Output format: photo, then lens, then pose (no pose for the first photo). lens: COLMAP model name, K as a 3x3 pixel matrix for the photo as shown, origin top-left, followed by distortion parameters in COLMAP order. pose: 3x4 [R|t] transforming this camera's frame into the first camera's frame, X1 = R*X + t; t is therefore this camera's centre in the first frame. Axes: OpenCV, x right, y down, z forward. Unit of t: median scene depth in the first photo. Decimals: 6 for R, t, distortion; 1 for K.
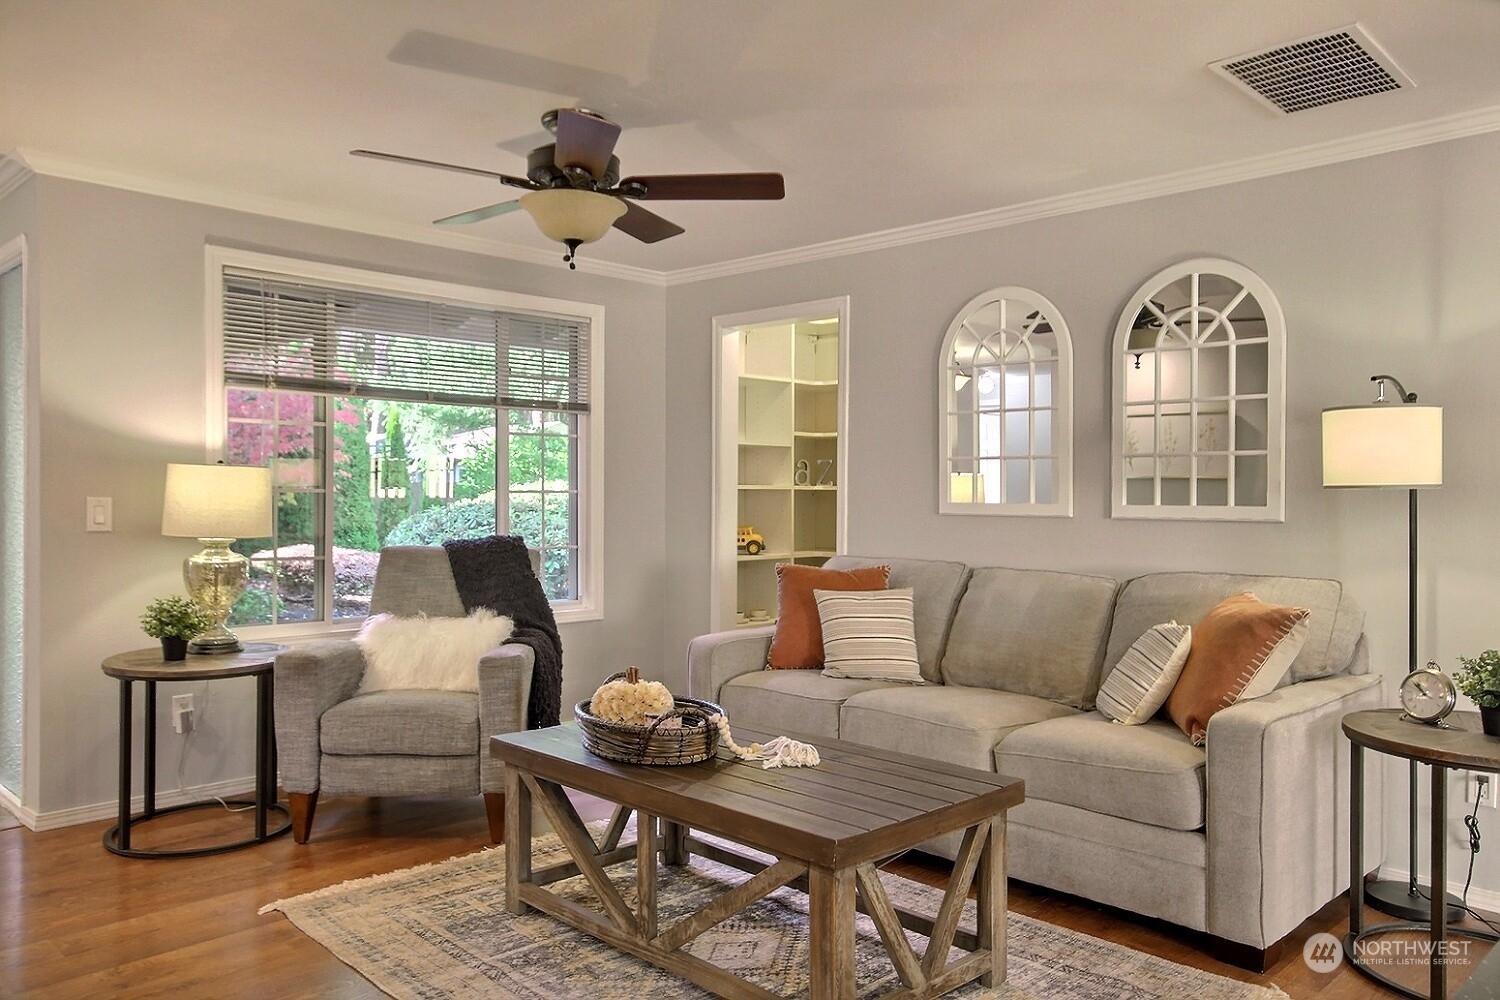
lens RADIAL K [[1108.0, 0, 750.0], [0, 1108.0, 500.0], [0, 0, 1]] dist [0.021968, 0.004217]
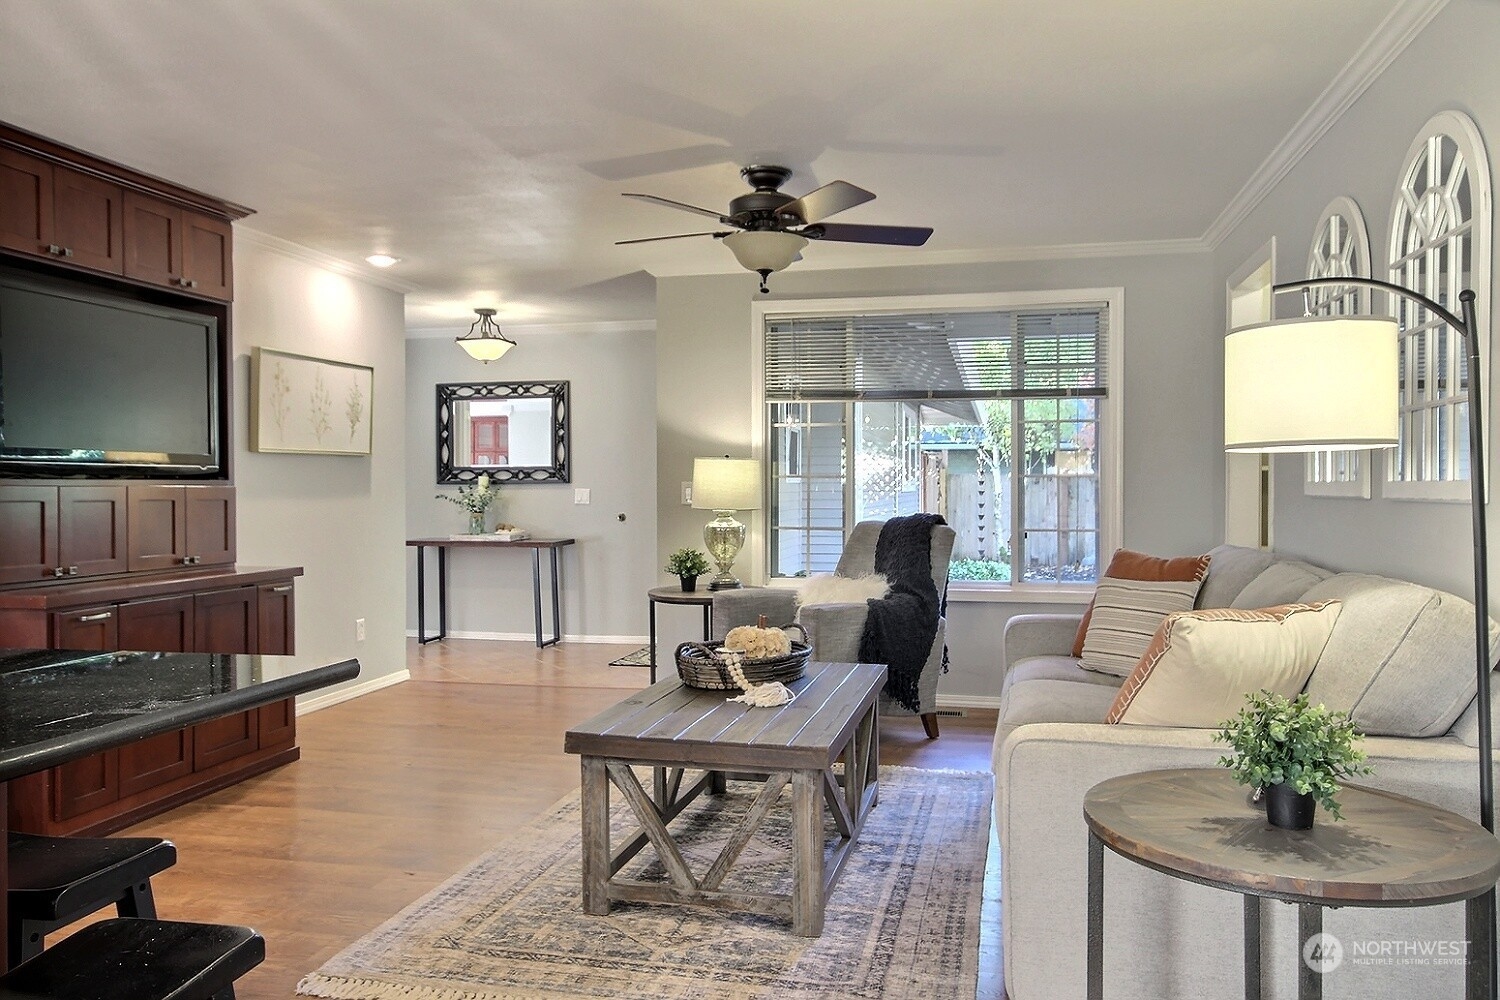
lens RADIAL K [[1093.7, 0, 745.1], [0, 1093.7, 501.1], [0, 0, 1]] dist [-0.003820, 0.056033]
pose [[0.532539, 0.007052, -0.846376, 0.671493], [-0.003856, 0.999975, 0.005906, 0.014154], [0.846397, 0.000119, 0.532553, 0.259086]]
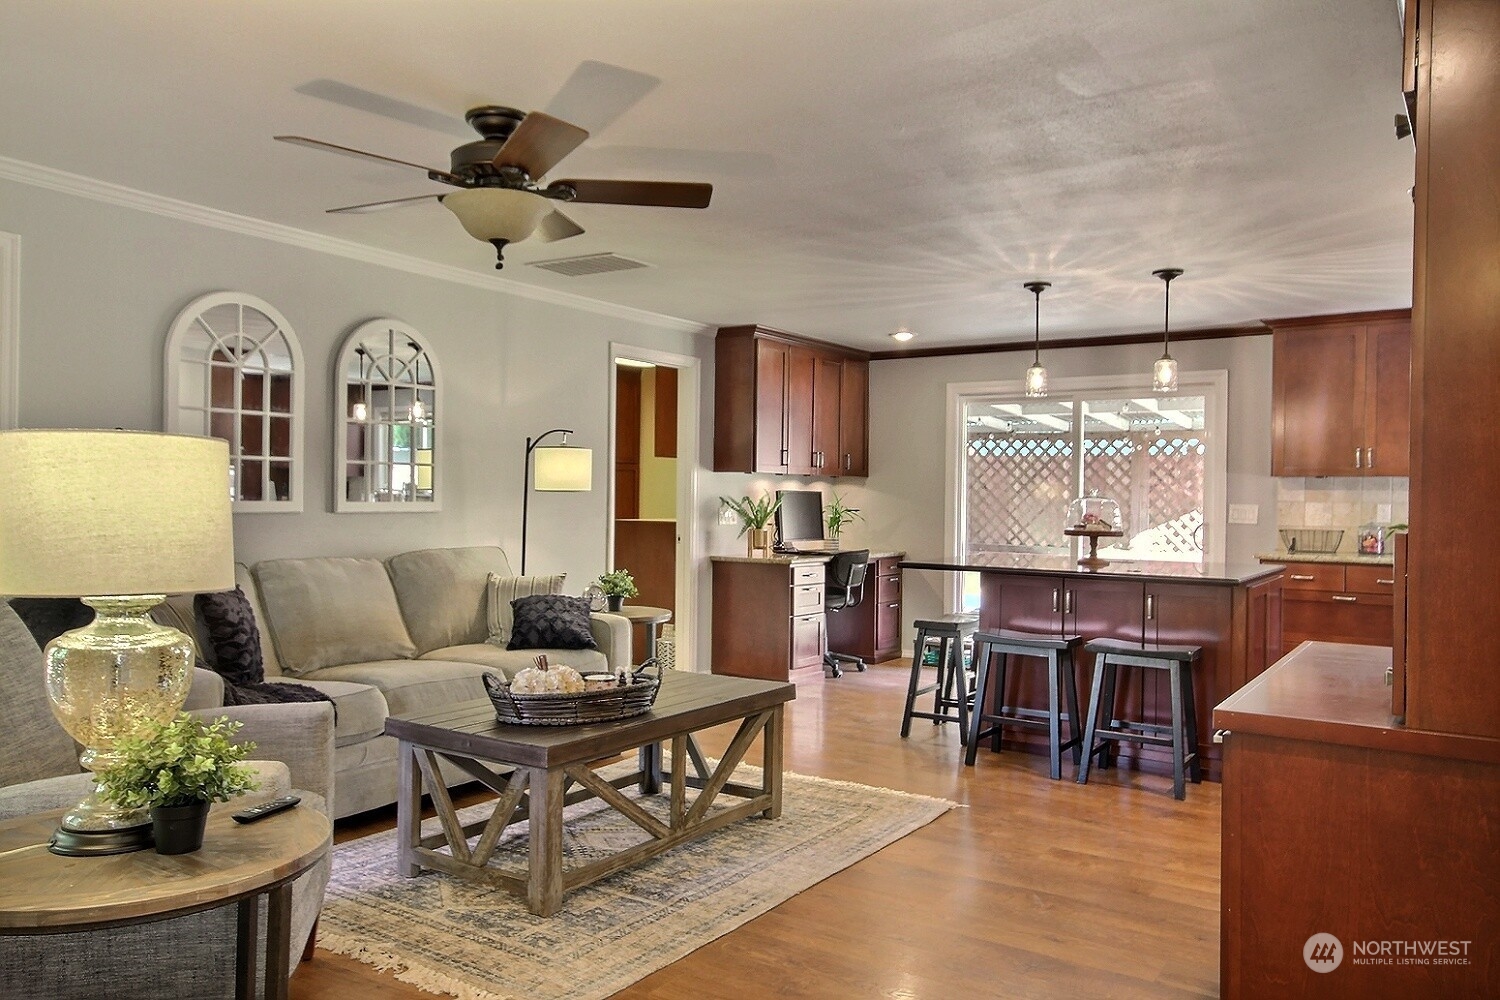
lens RADIAL K [[1093.7, 0, 745.1], [0, 1093.7, 501.1], [0, 0, 1]] dist [-0.003820, 0.056033]
pose [[-0.198115, -0.008546, 0.980142, -0.898354], [-0.005313, 0.999957, 0.007644, -0.007184], [-0.980164, -0.003693, -0.198152, 0.761990]]
